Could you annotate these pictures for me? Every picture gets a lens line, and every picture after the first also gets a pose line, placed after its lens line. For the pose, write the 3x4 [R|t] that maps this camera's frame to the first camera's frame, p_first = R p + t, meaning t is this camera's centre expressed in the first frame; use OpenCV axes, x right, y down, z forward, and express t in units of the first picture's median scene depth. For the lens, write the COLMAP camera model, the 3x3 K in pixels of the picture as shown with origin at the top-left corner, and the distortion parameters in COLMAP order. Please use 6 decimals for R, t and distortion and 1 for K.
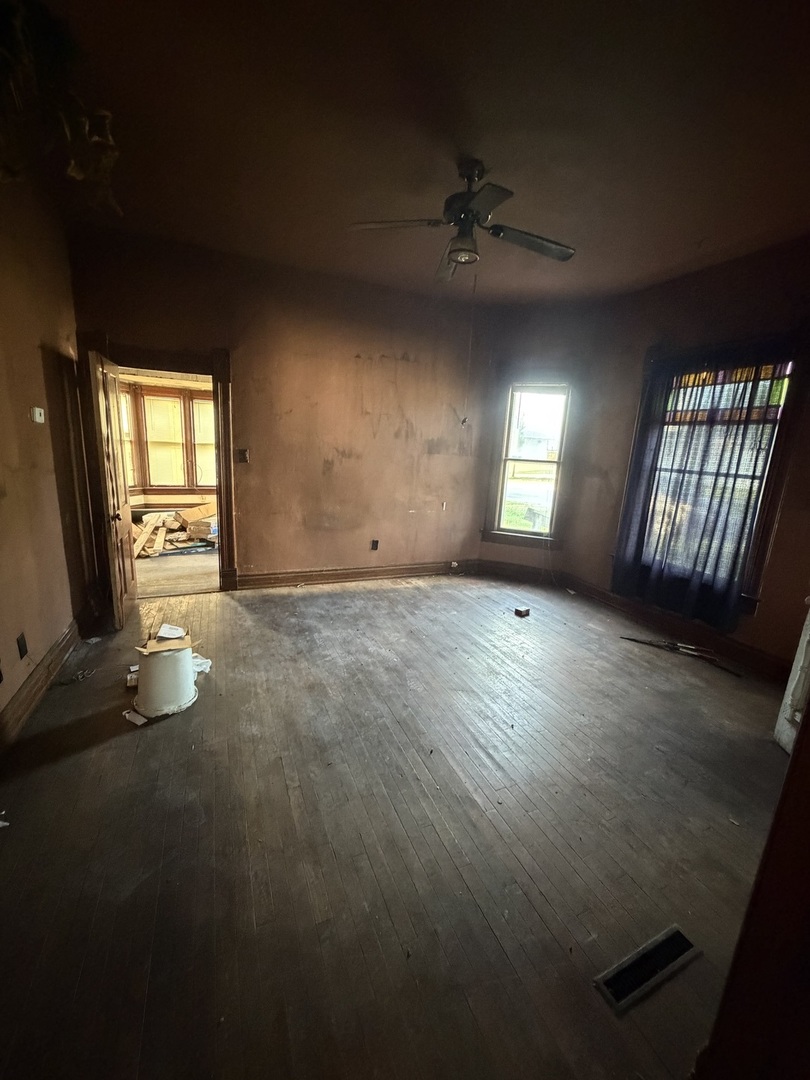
lens RADIAL K [[431.9, 0, 405.0], [0, 431.9, 540.0], [0, 0, 1]] dist [-0.000016, -0.000038]
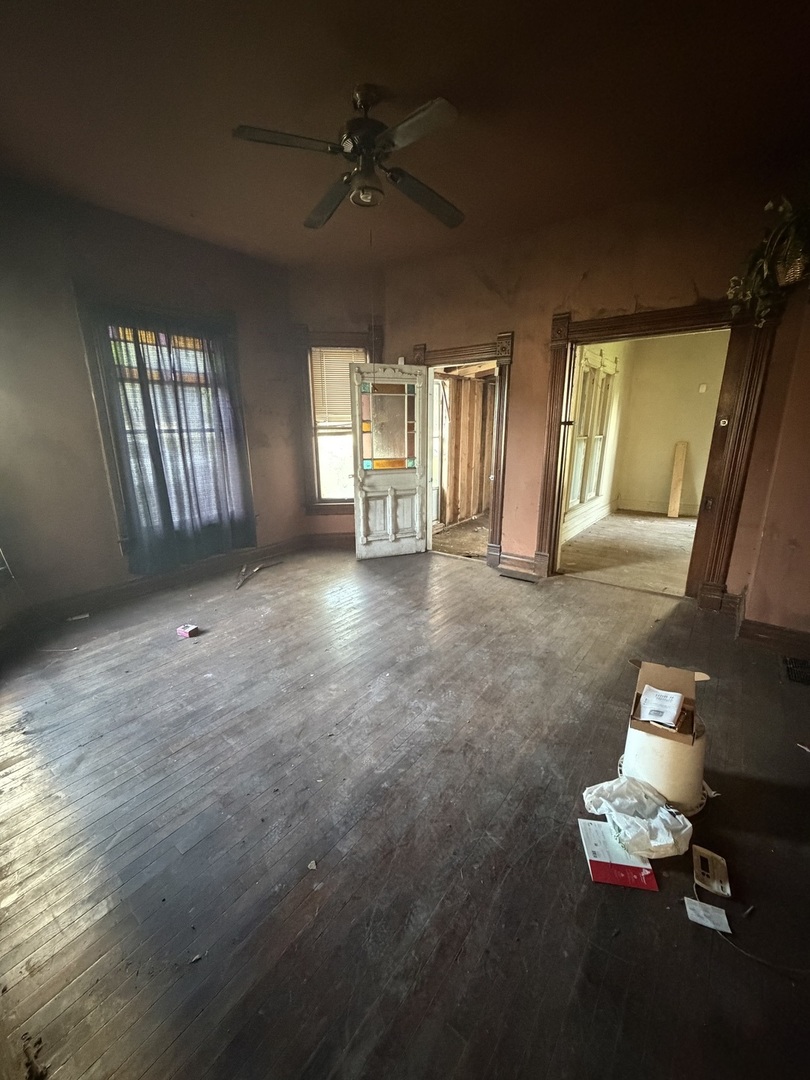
lens RADIAL K [[431.9, 0, 405.0], [0, 431.9, 540.0], [0, 0, 1]] dist [-0.000016, -0.000038]
pose [[-0.491139, -0.280341, 0.824737, -0.601601], [0.169498, 0.897943, 0.406163, -0.269937], [-0.854431, 0.339274, -0.393498, 1.101882]]
